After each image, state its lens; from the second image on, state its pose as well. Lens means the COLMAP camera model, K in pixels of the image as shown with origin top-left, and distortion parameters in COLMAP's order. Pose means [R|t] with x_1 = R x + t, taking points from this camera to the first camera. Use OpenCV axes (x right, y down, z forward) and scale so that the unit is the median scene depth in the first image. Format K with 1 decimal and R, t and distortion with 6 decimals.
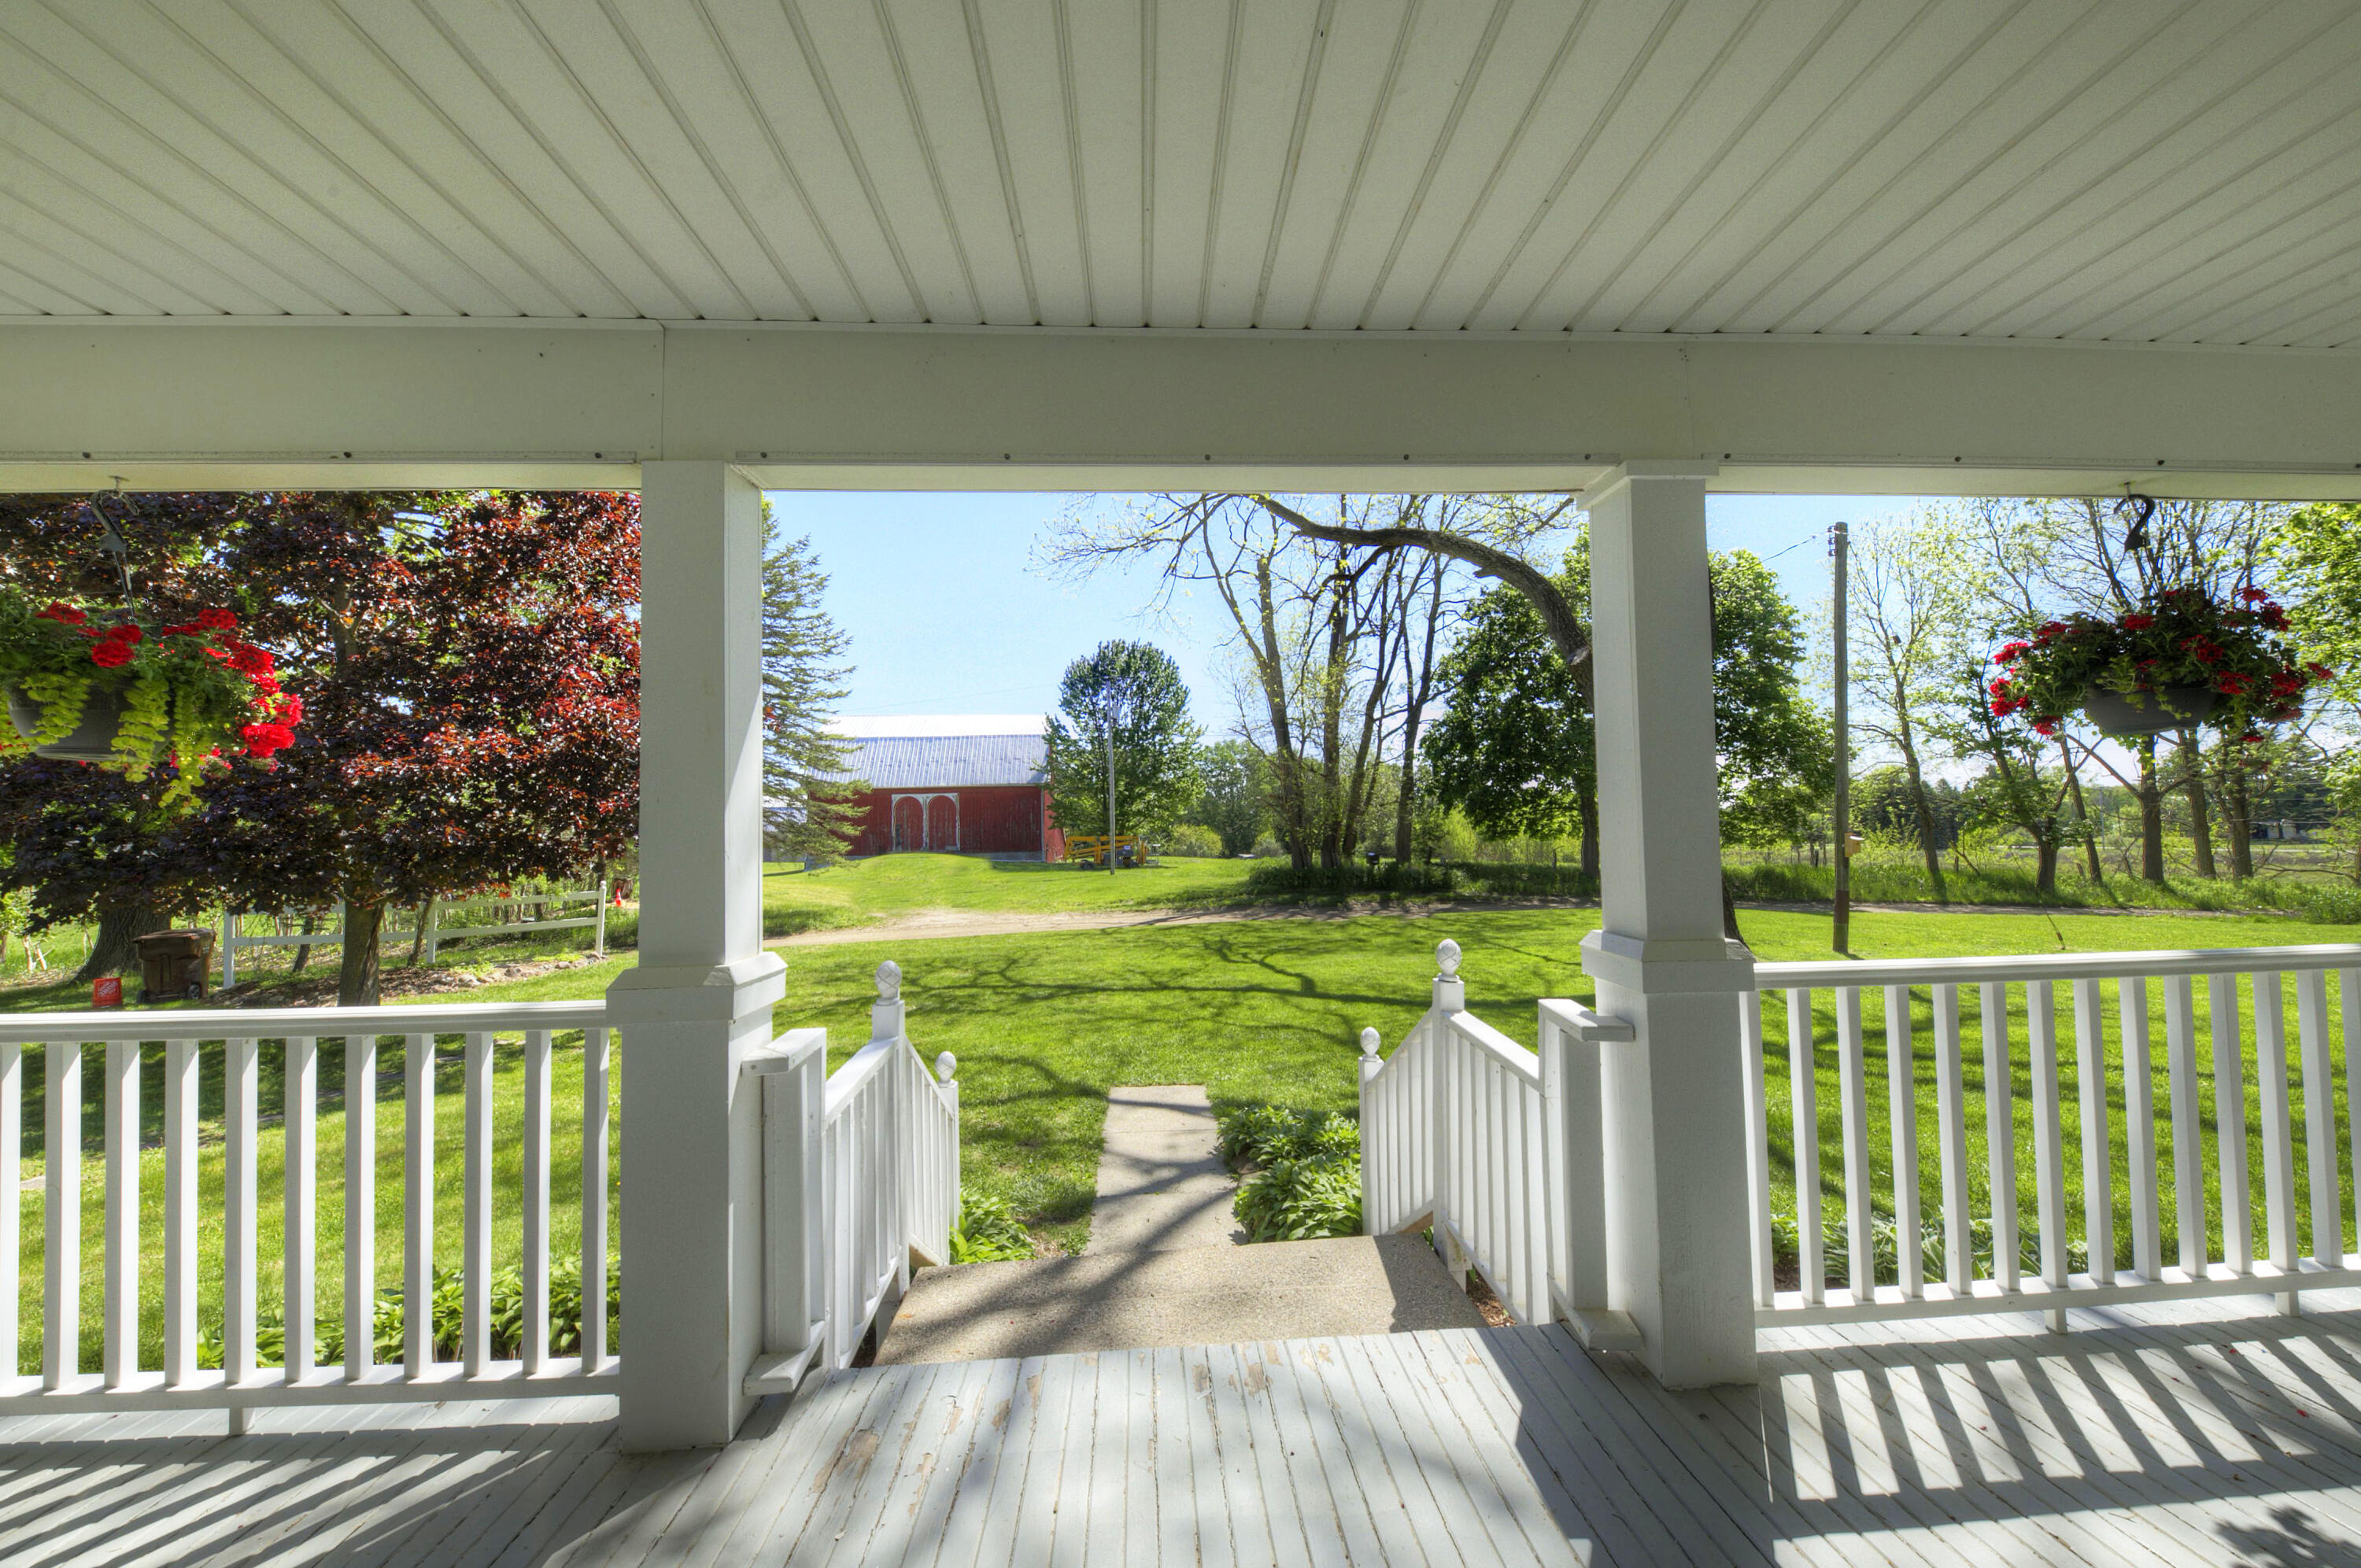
lens RADIAL K [[839.1, 0, 1193.2], [0, 839.1, 795.8], [0, 0, 1]] dist [-0.000694, -0.003347]
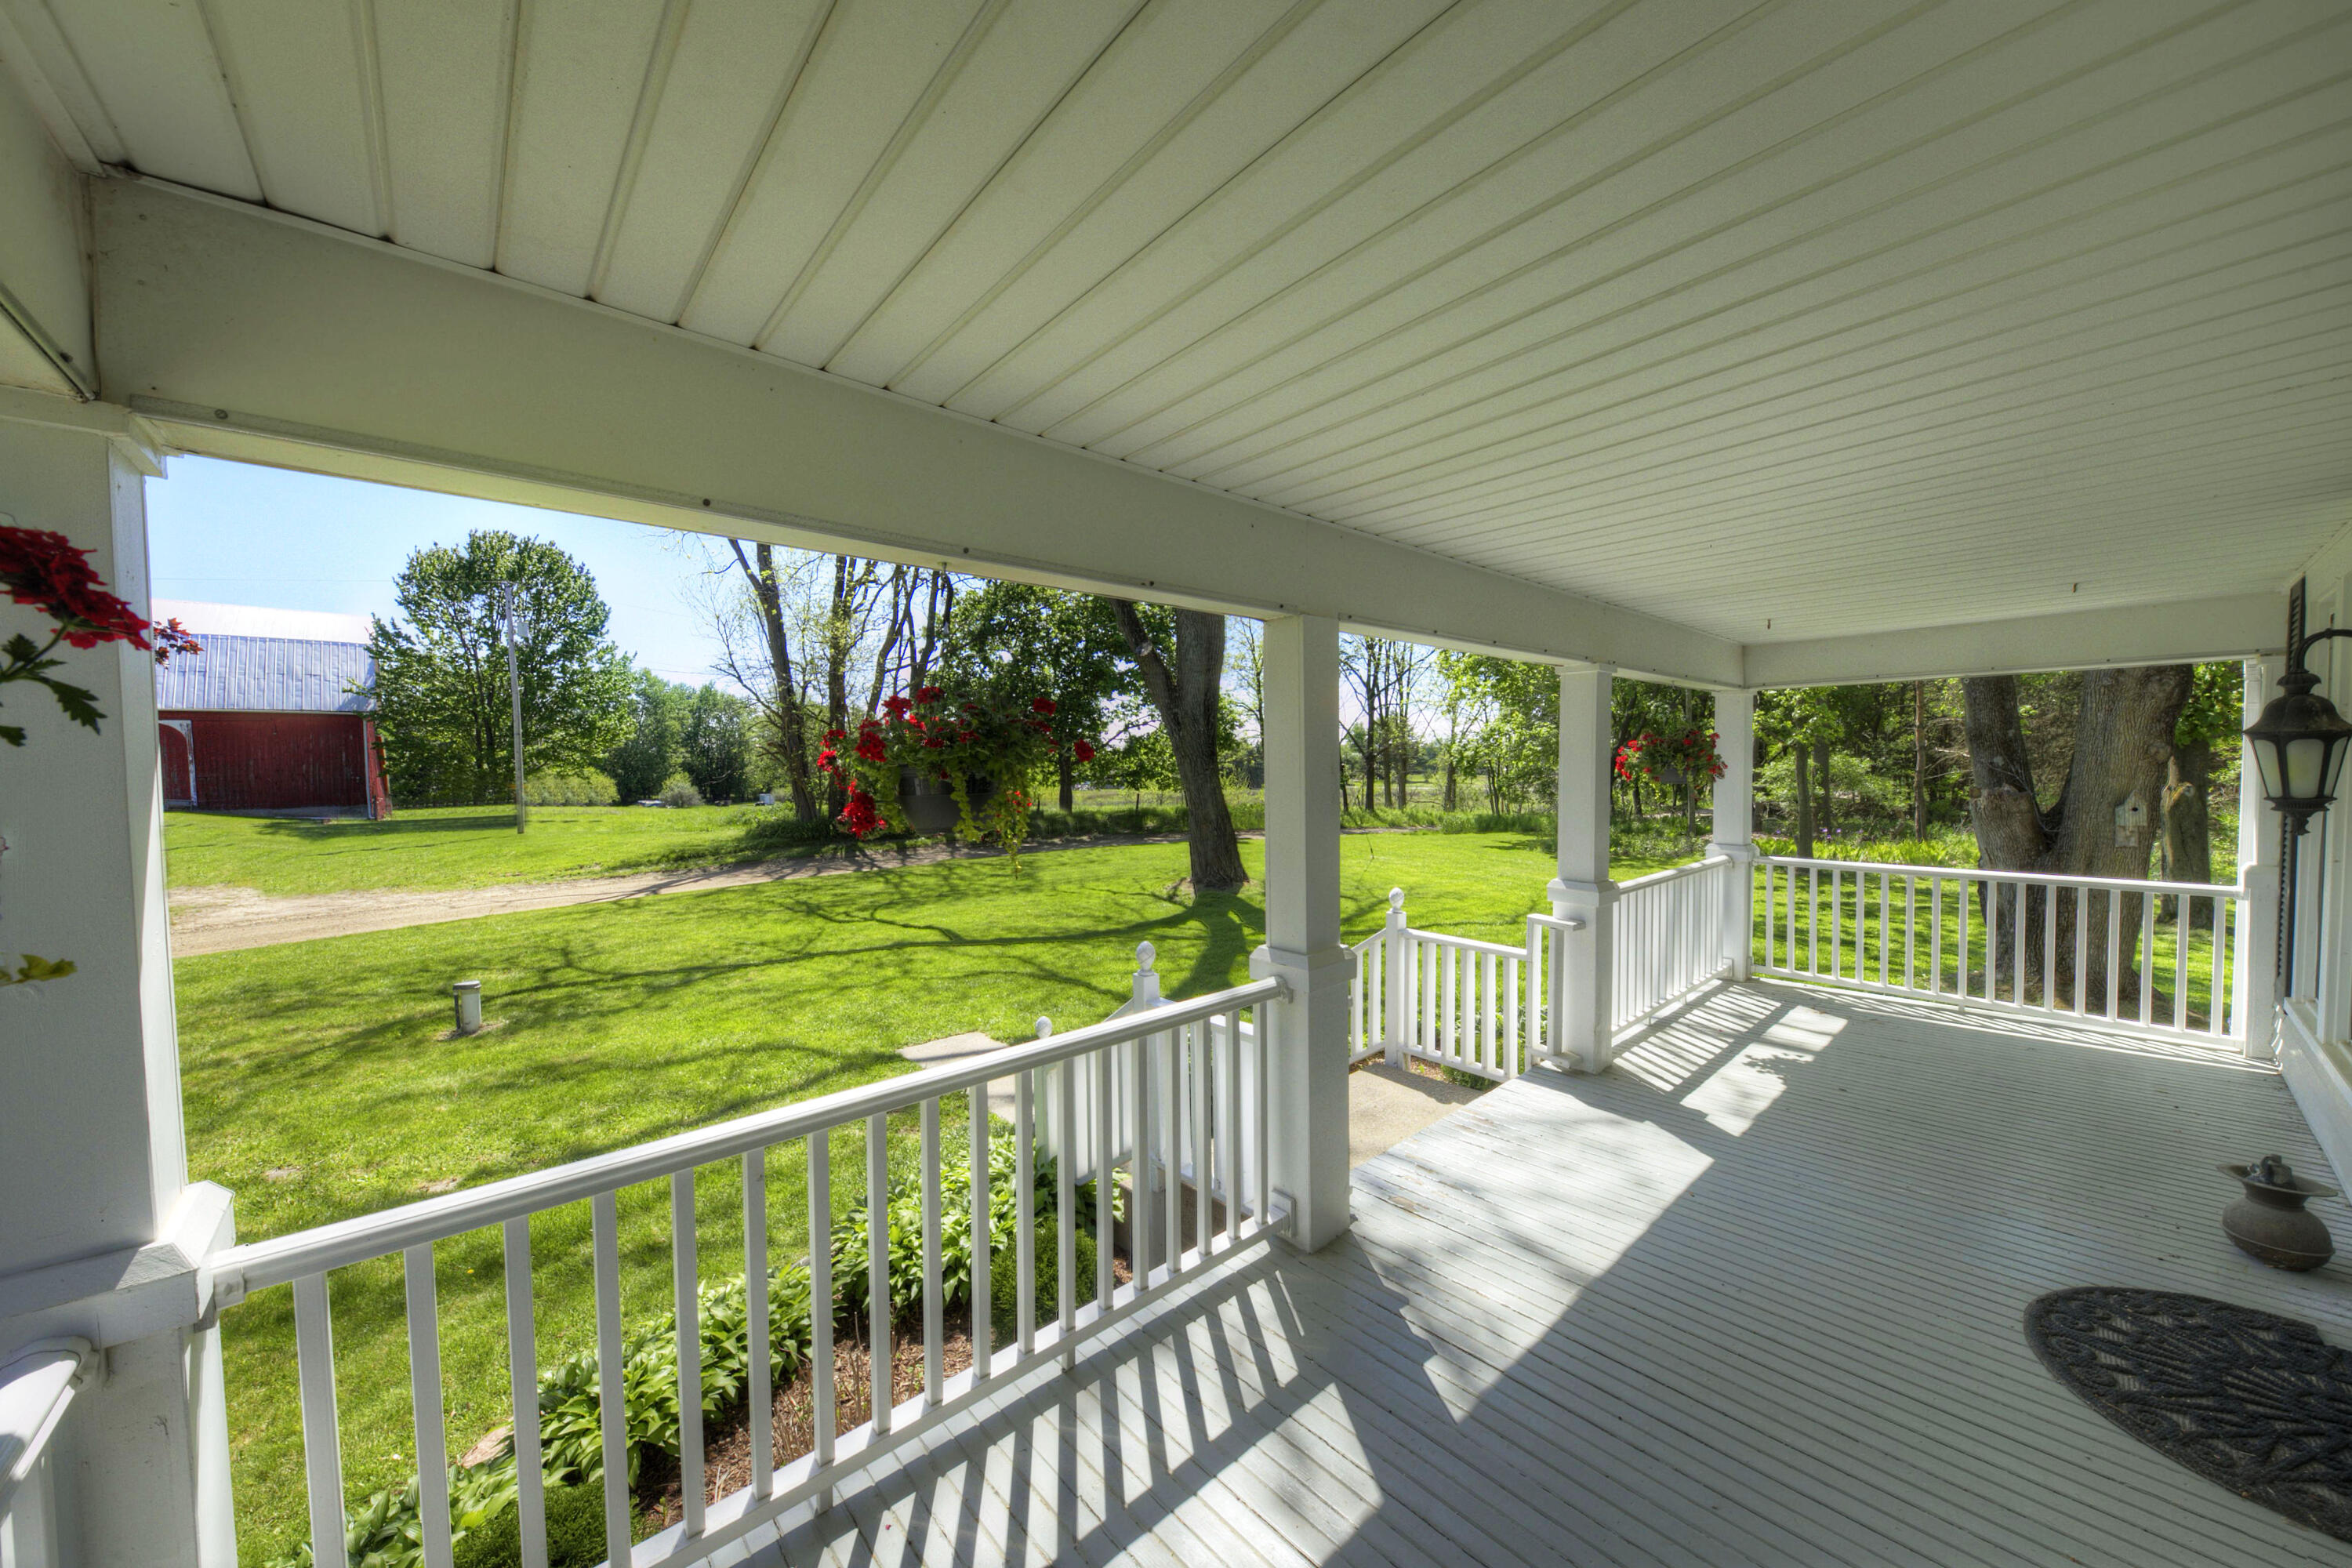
lens RADIAL K [[817.8, 0, 1184.1], [0, 817.8, 800.4], [0, 0, 1]] dist [0.008613, -0.004642]
pose [[0.785105, -0.017814, 0.619107, -0.108815], [-0.029374, 0.997391, 0.065949, -0.010252], [-0.618666, -0.069962, 0.782533, -0.000657]]
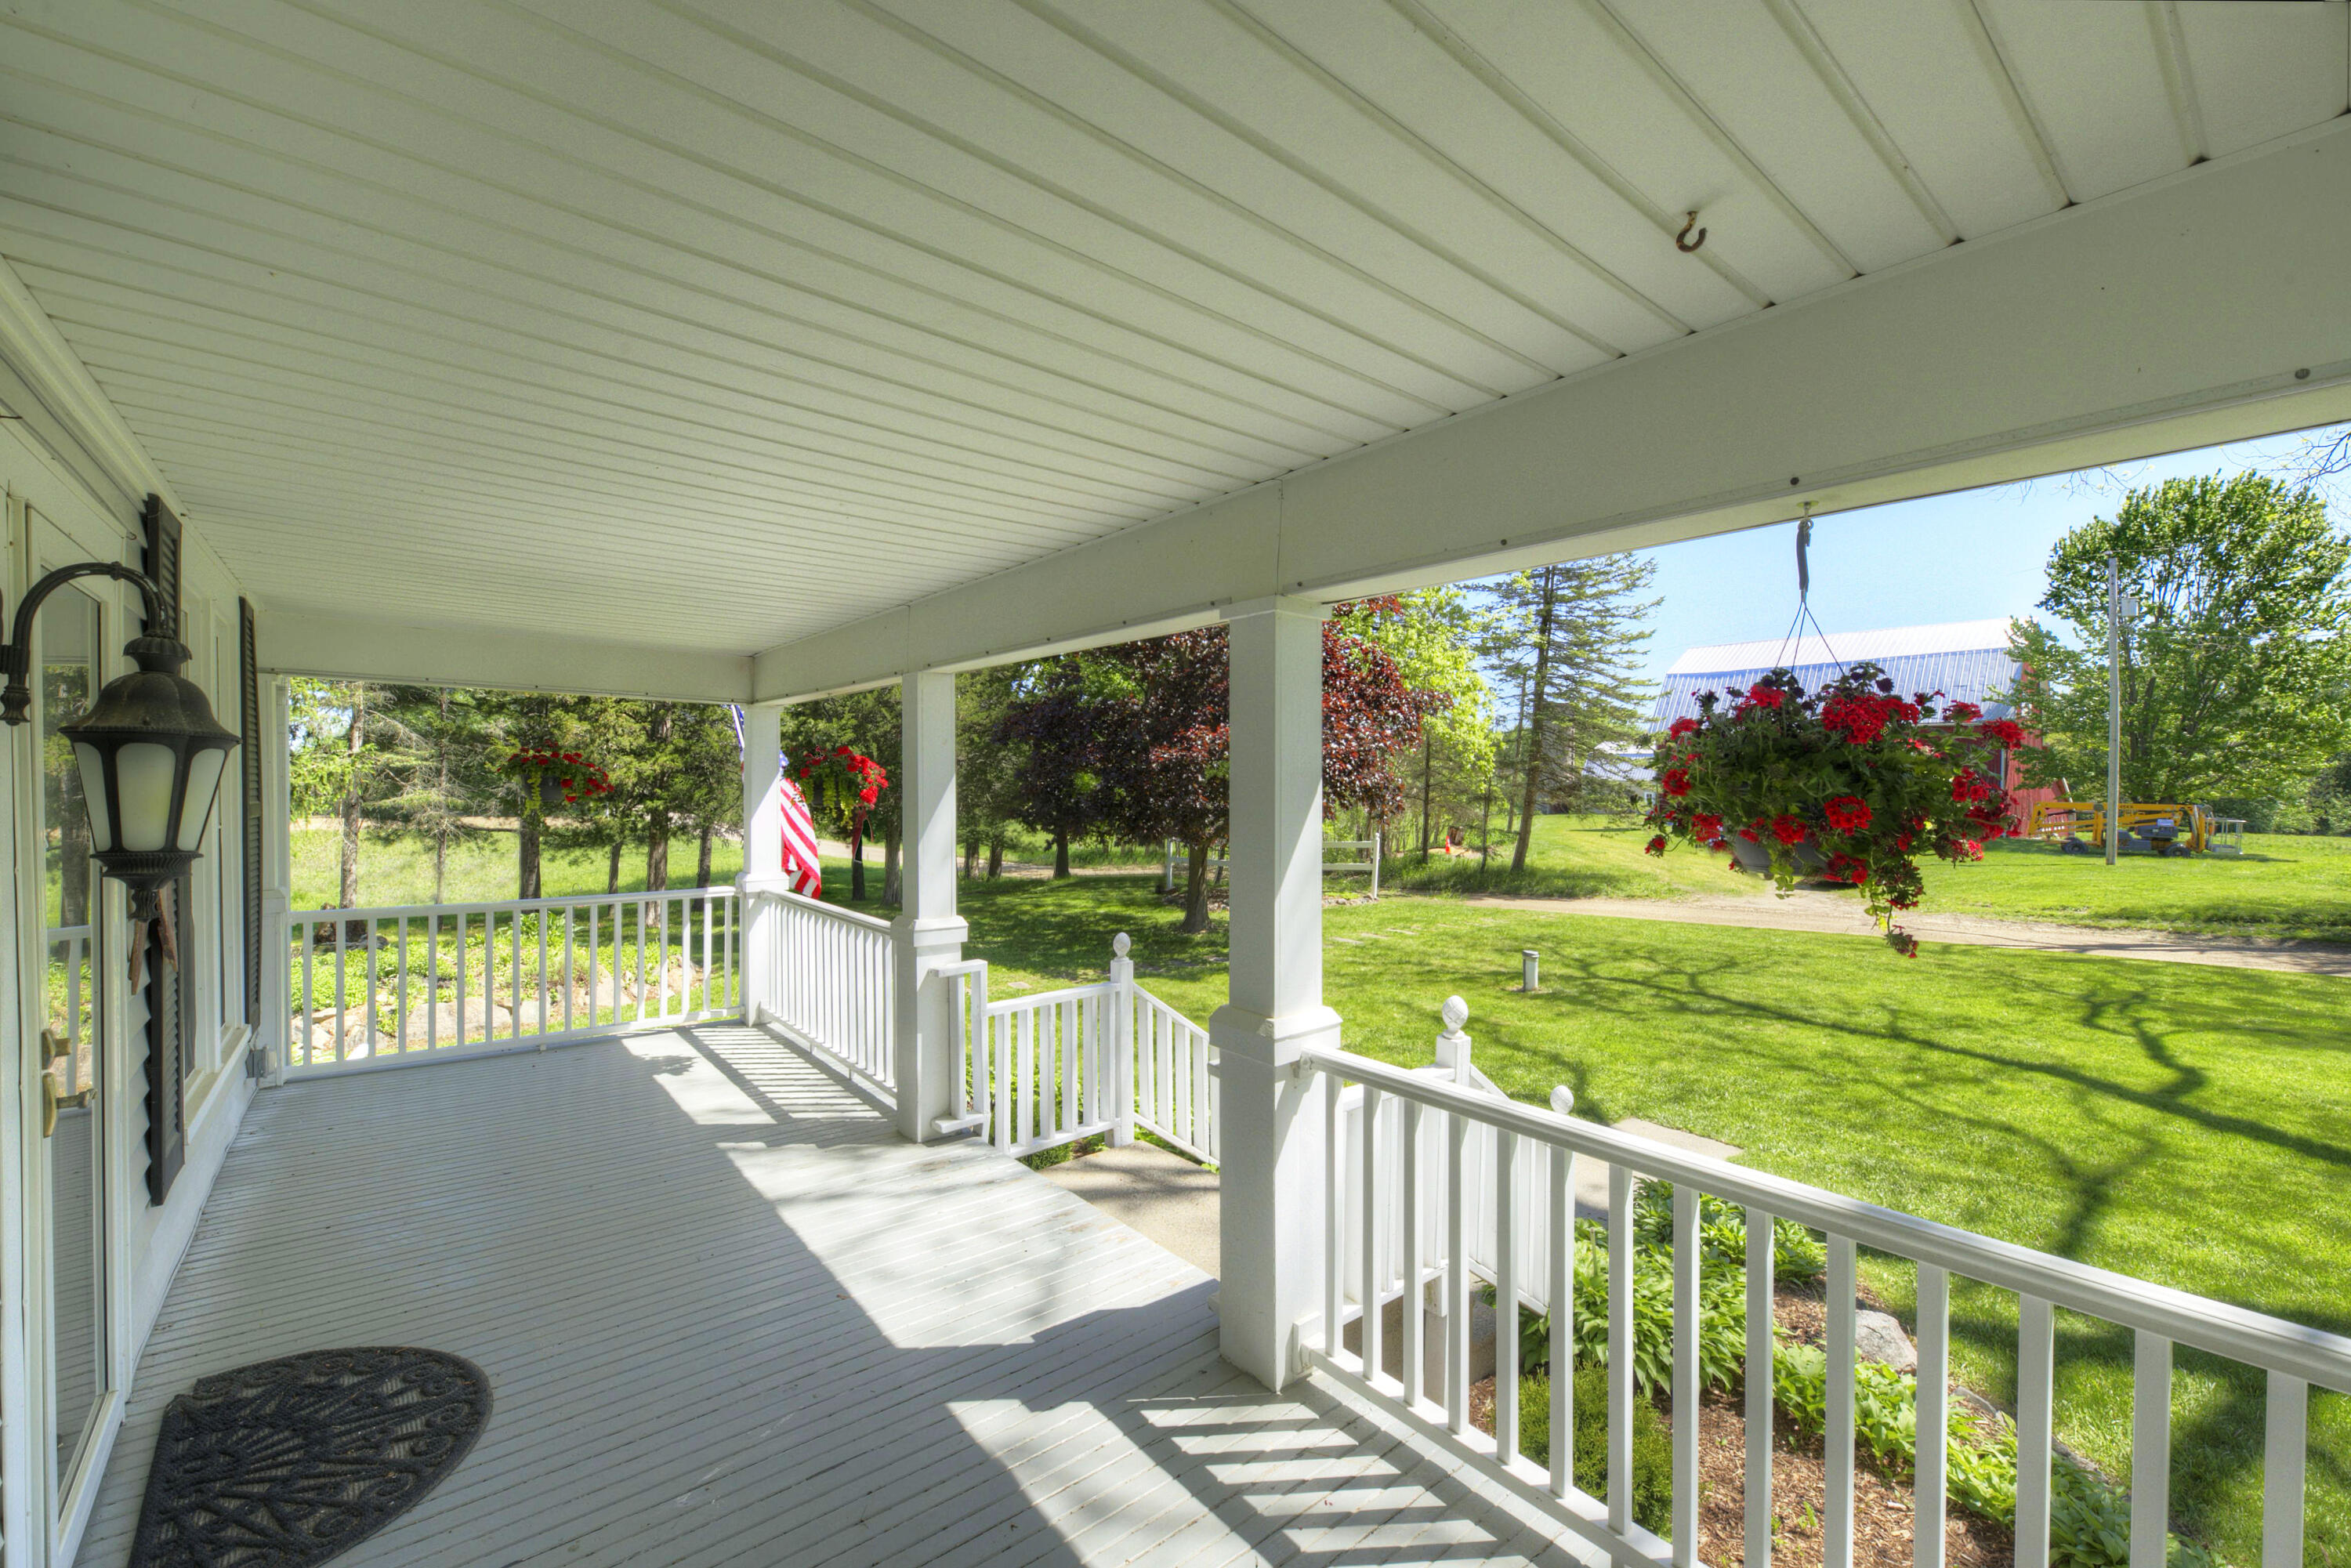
lens RADIAL K [[974.8, 0, 1197.6], [0, 974.8, 779.3], [0, 0, 1]] dist [0.000685, 0.000073]
pose [[0.595028, 0.024105, -0.803343, 0.108745], [0.014047, 0.999086, 0.040383, -0.013761], [0.803582, -0.035313, 0.594145, 0.008406]]
